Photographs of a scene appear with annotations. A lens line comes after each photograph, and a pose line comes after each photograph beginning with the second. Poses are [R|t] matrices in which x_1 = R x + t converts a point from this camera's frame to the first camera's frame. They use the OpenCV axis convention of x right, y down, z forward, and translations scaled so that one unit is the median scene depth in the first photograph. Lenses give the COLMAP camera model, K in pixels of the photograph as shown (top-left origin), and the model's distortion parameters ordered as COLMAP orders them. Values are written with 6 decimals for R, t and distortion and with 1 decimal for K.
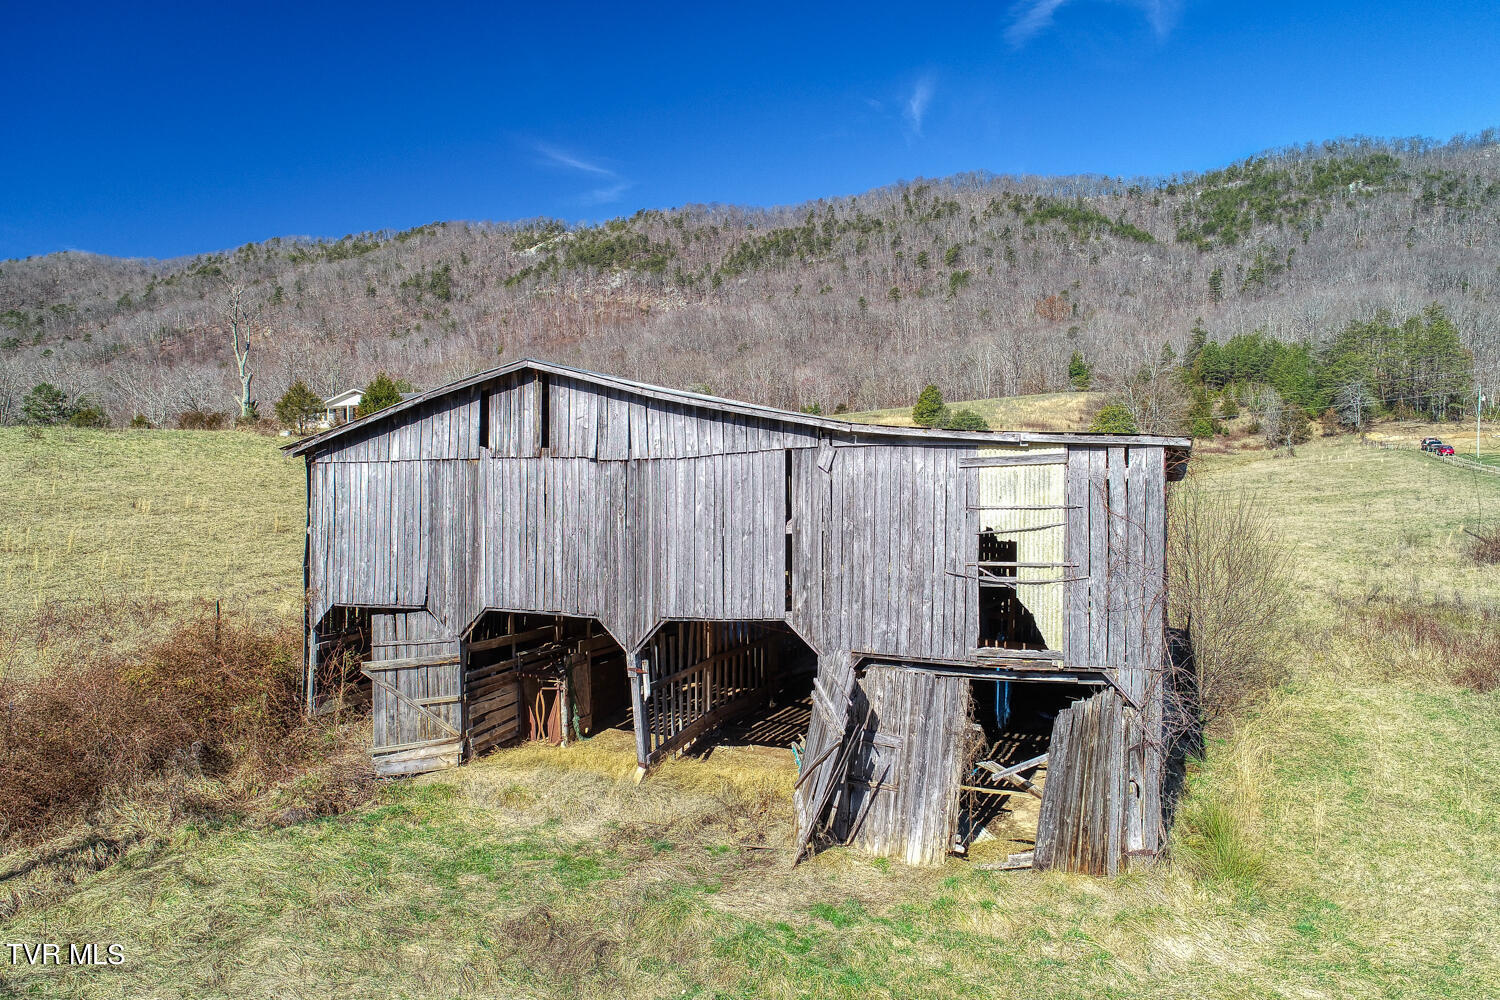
lens RADIAL K [[1031.7, 0, 736.8], [0, 1031.7, 518.2], [0, 0, 1]] dist [0.004040, -0.003787]
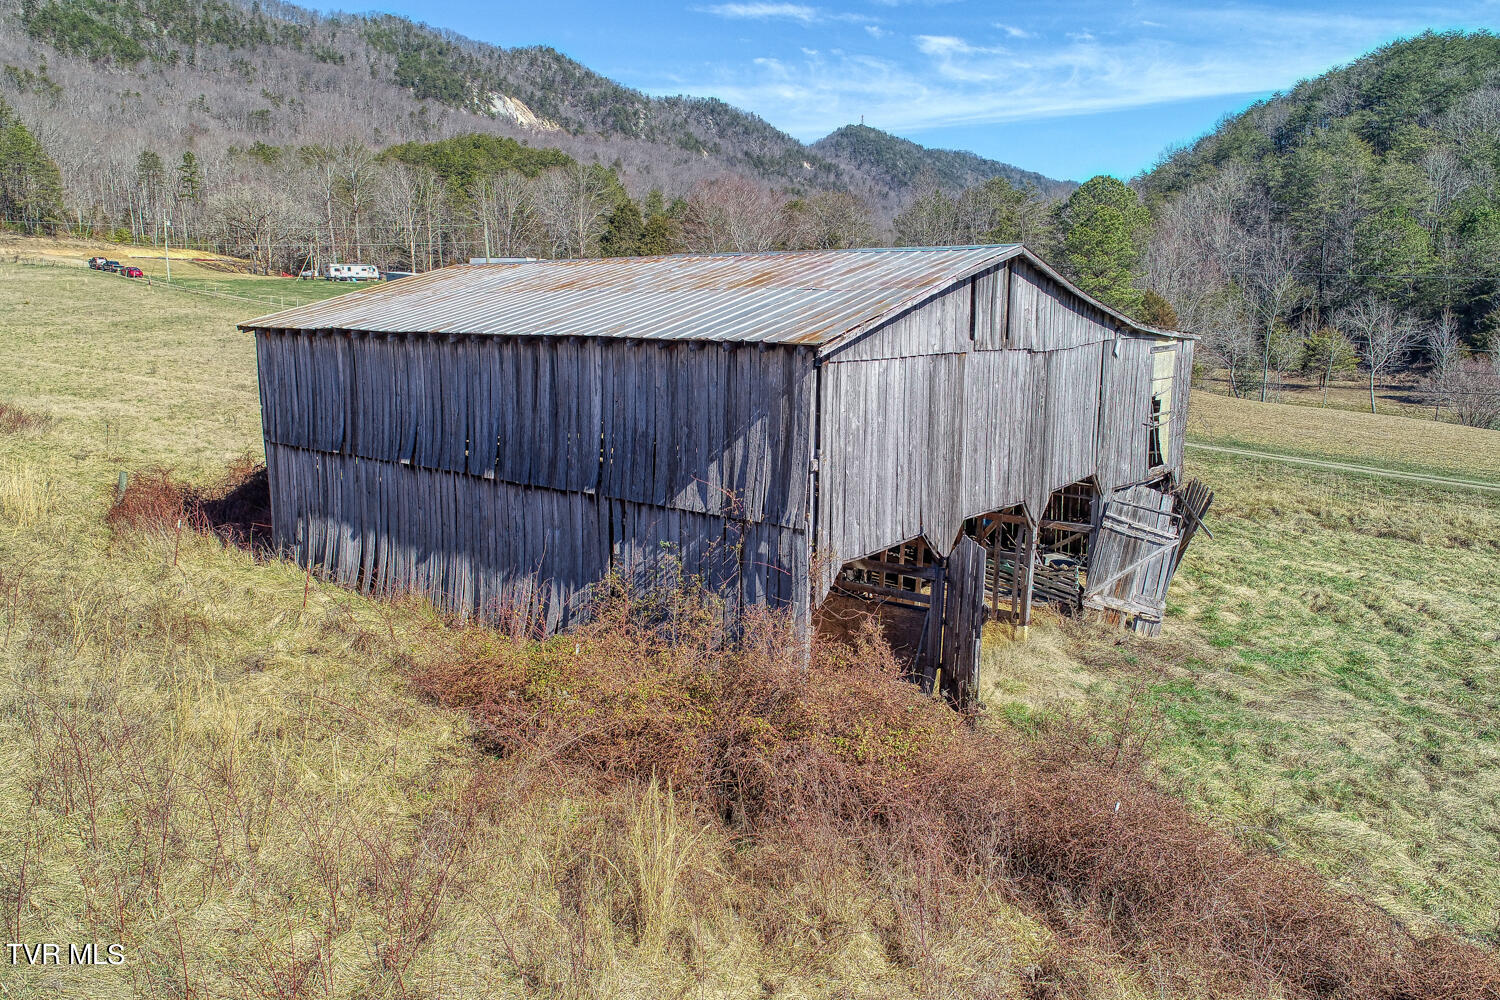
lens RADIAL K [[1031.7, 0, 763.9], [0, 1031.7, 515.7], [0, 0, 1]] dist [0.004040, -0.003787]
pose [[0.260472, -0.185882, 0.947419, -1.227075], [0.014694, 0.981941, 0.188616, -0.095036], [-0.965370, -0.035207, 0.258500, 0.999071]]
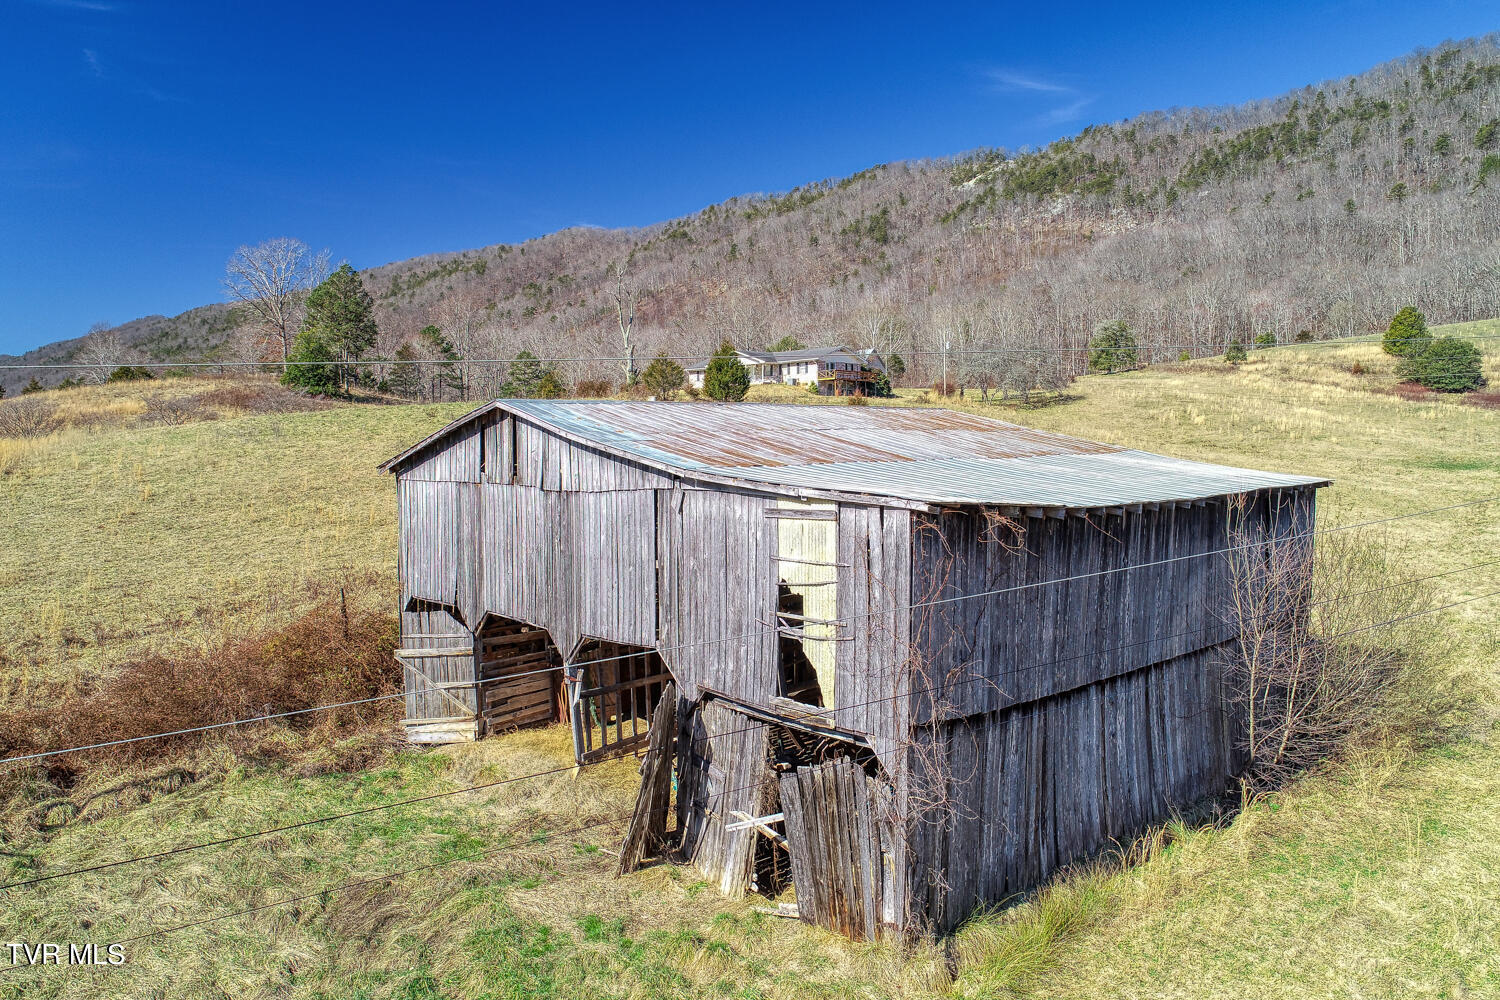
lens RADIAL K [[1031.7, 0, 733.1], [0, 1031.7, 522.6], [0, 0, 1]] dist [0.004040, -0.003787]
pose [[0.908728, 0.027908, -0.416454, 0.527787], [-0.001038, 0.997910, 0.064608, -0.094690], [0.417386, -0.058279, 0.906858, 0.065761]]
